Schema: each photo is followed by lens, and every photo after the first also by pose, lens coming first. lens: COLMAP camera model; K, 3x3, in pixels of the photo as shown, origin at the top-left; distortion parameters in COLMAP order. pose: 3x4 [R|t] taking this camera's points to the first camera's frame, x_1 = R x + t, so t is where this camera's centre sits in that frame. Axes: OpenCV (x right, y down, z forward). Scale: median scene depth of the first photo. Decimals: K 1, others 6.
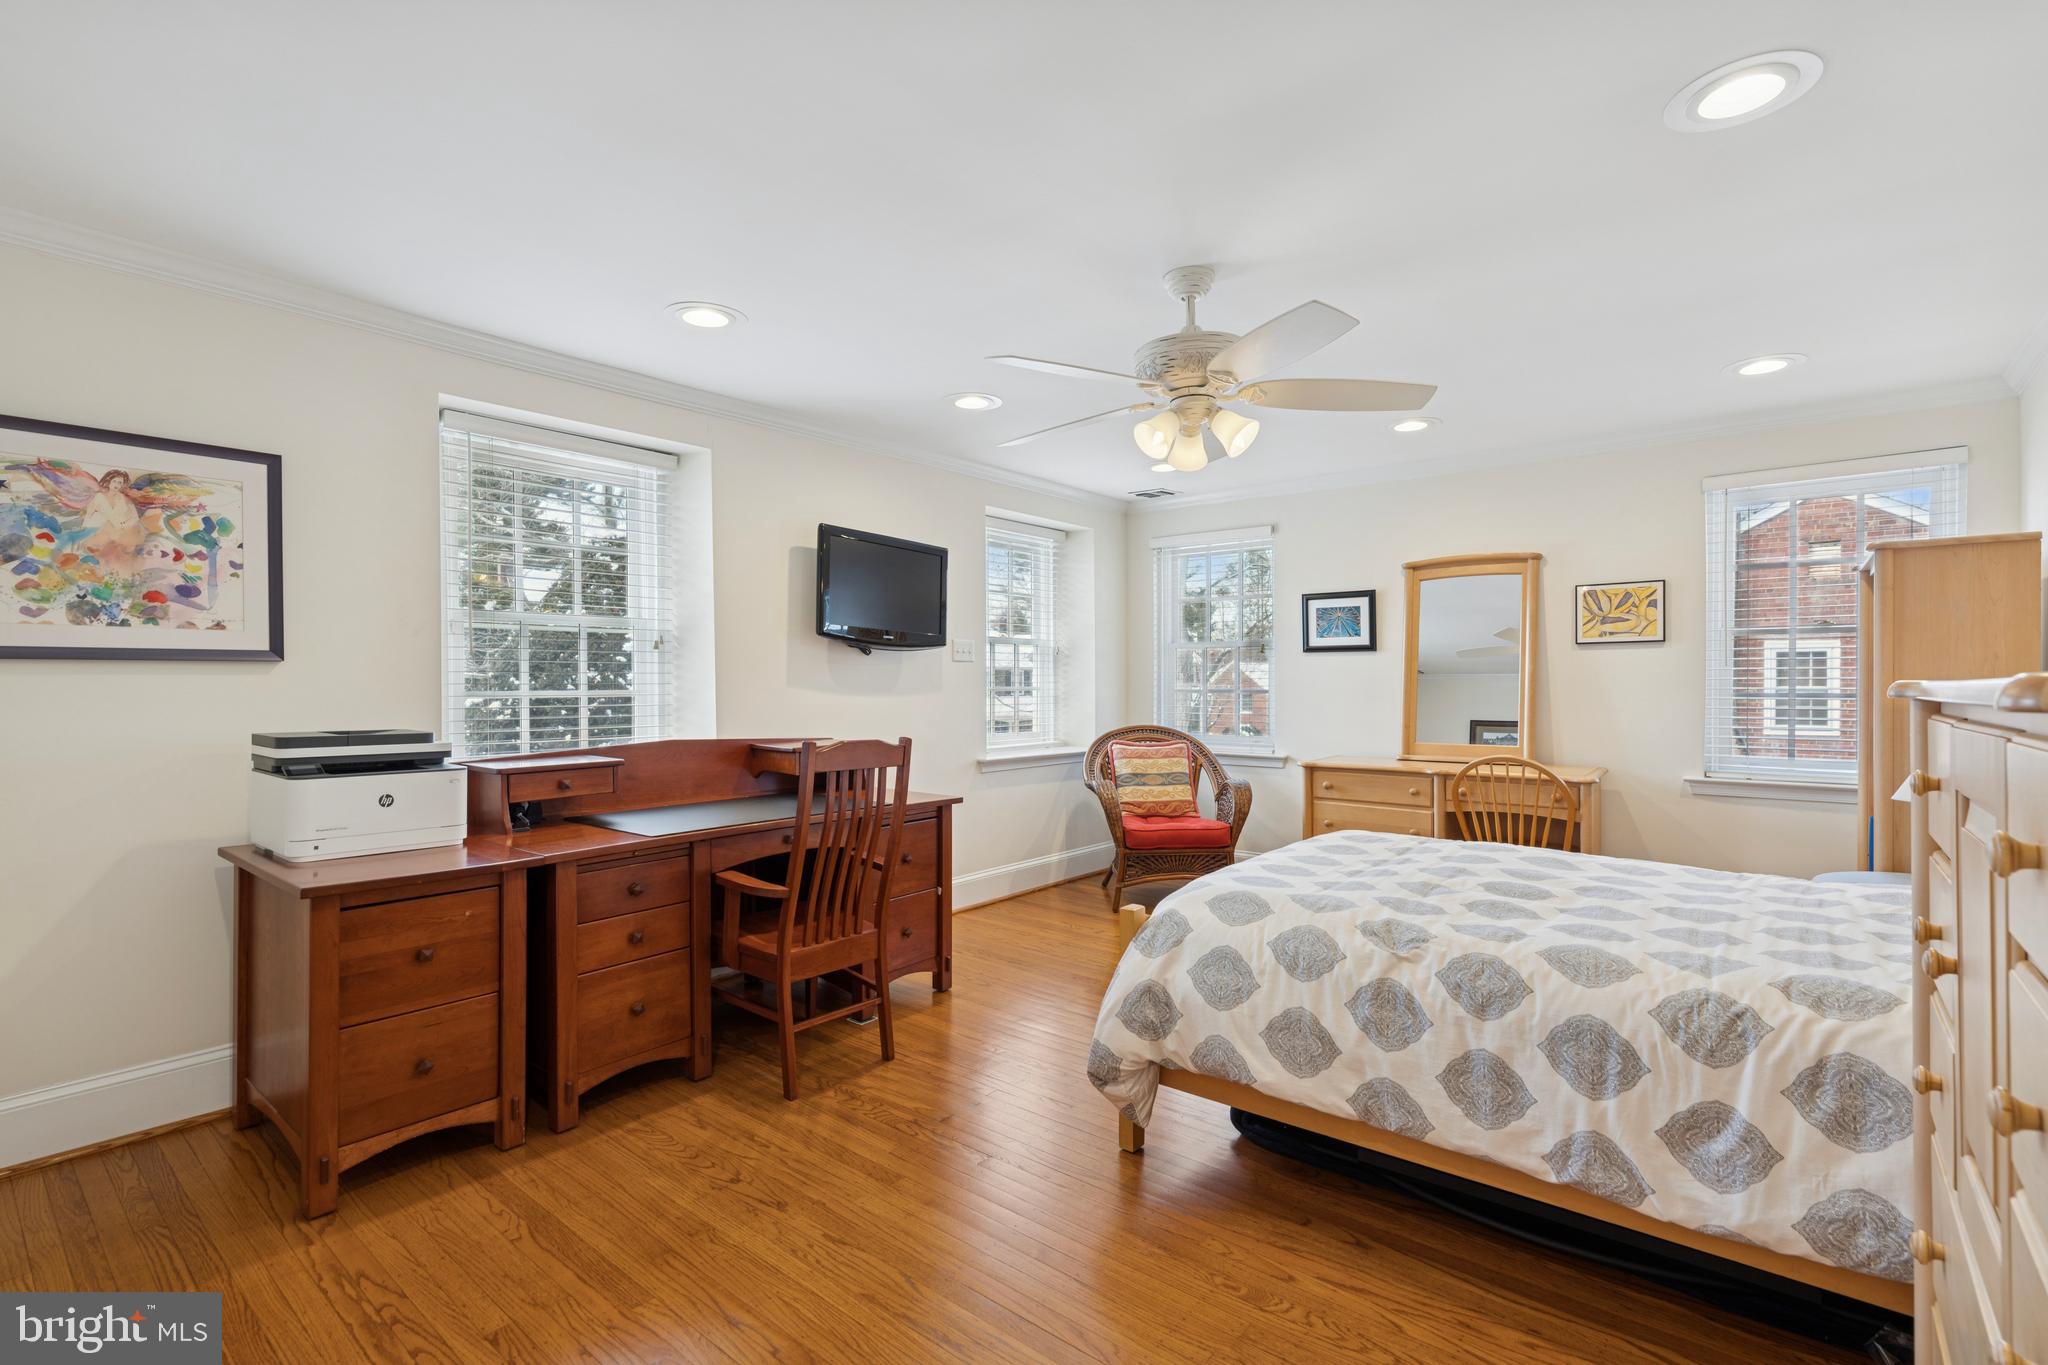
lens RADIAL K [[929.2, 0, 1017.9], [0, 929.2, 676.7], [0, 0, 1]] dist [-0.008571, 0.002460]
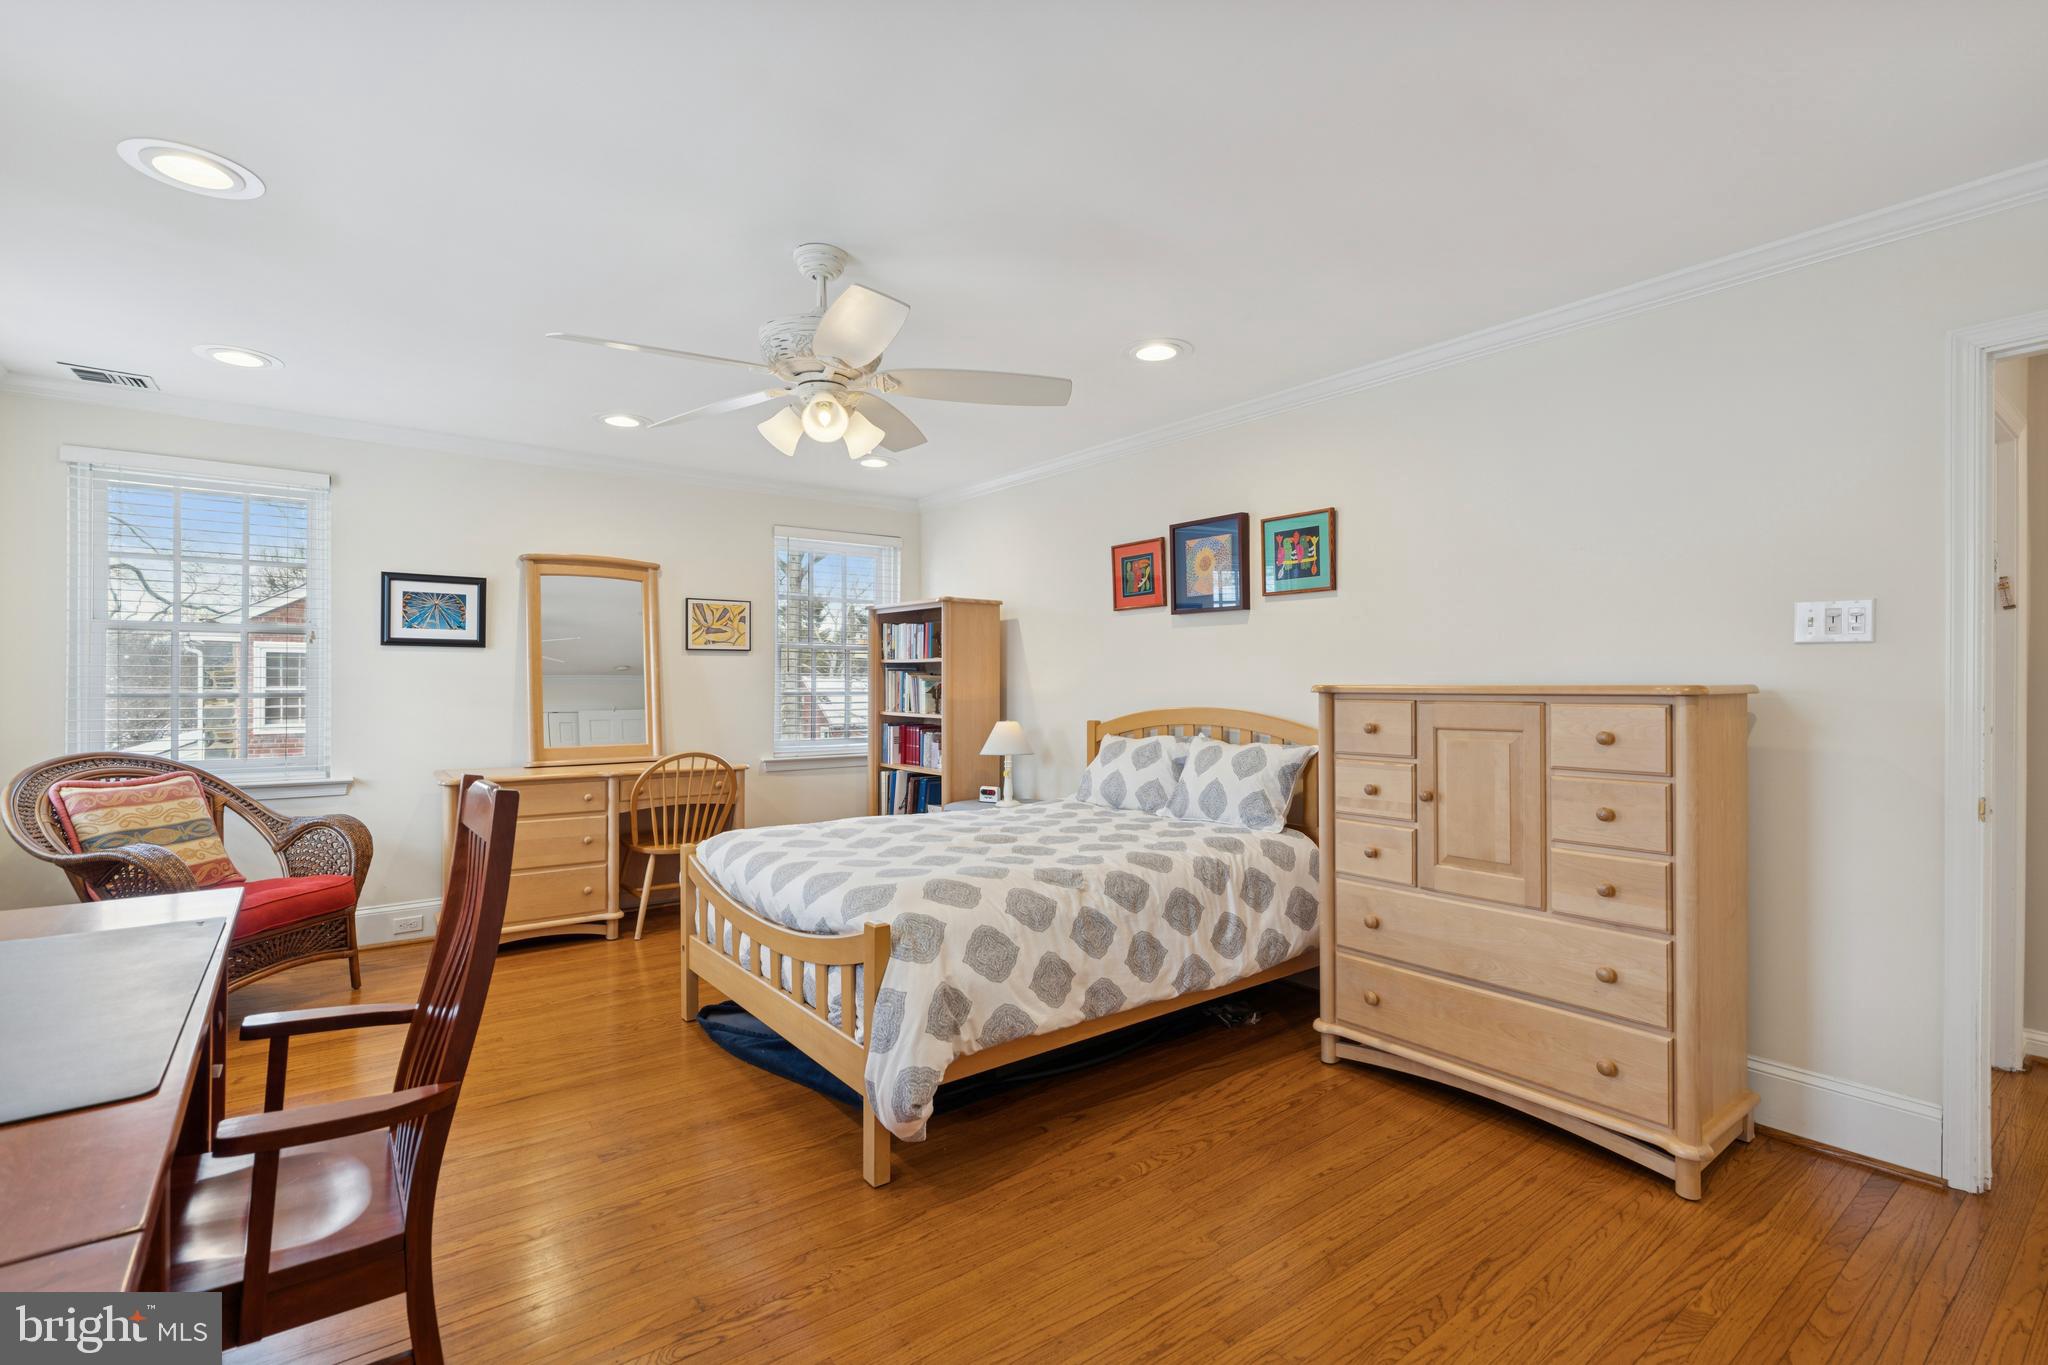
lens RADIAL K [[929.2, 0, 1016.6], [0, 929.2, 690.6], [0, 0, 1]] dist [-0.008571, 0.002460]
pose [[0.229938, -0.004538, 0.973195, -0.448106], [-0.007609, 0.999950, 0.006460, 0.004486], [-0.973176, -0.008891, 0.229892, 0.389966]]
